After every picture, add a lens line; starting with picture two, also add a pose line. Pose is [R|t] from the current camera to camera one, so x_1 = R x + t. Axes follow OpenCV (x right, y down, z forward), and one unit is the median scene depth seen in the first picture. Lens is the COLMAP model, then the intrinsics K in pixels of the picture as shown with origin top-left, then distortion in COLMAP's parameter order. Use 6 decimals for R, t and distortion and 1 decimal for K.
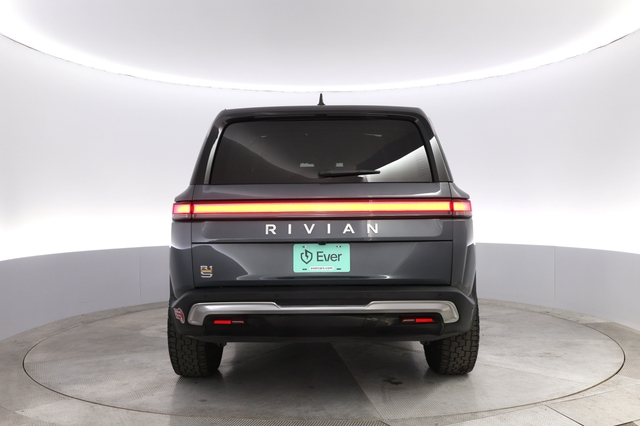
lens RADIAL K [[504.1, 0, 320.0], [0, 504.1, 213.0], [0, 0, 1]] dist [-0.003374, -0.001187]
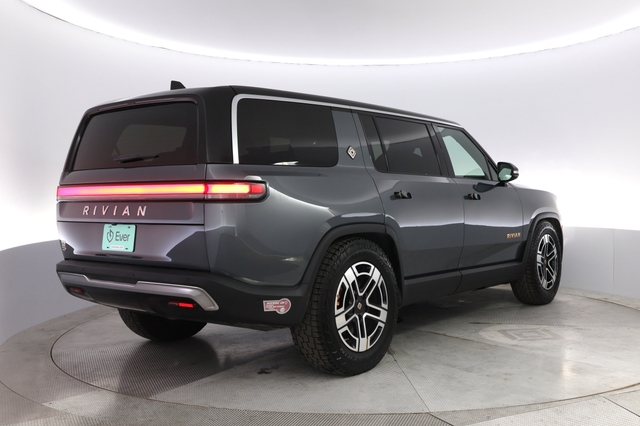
lens RADIAL K [[544.7, 0, 320.0], [0, 544.7, 213.0], [0, 0, 1]] dist [-0.000723, -0.002568]
pose [[0.866259, 0.017661, -0.499282, 0.944840], [0.004320, 0.999073, 0.042836, -0.011098], [0.499576, -0.039264, 0.865380, 0.211862]]
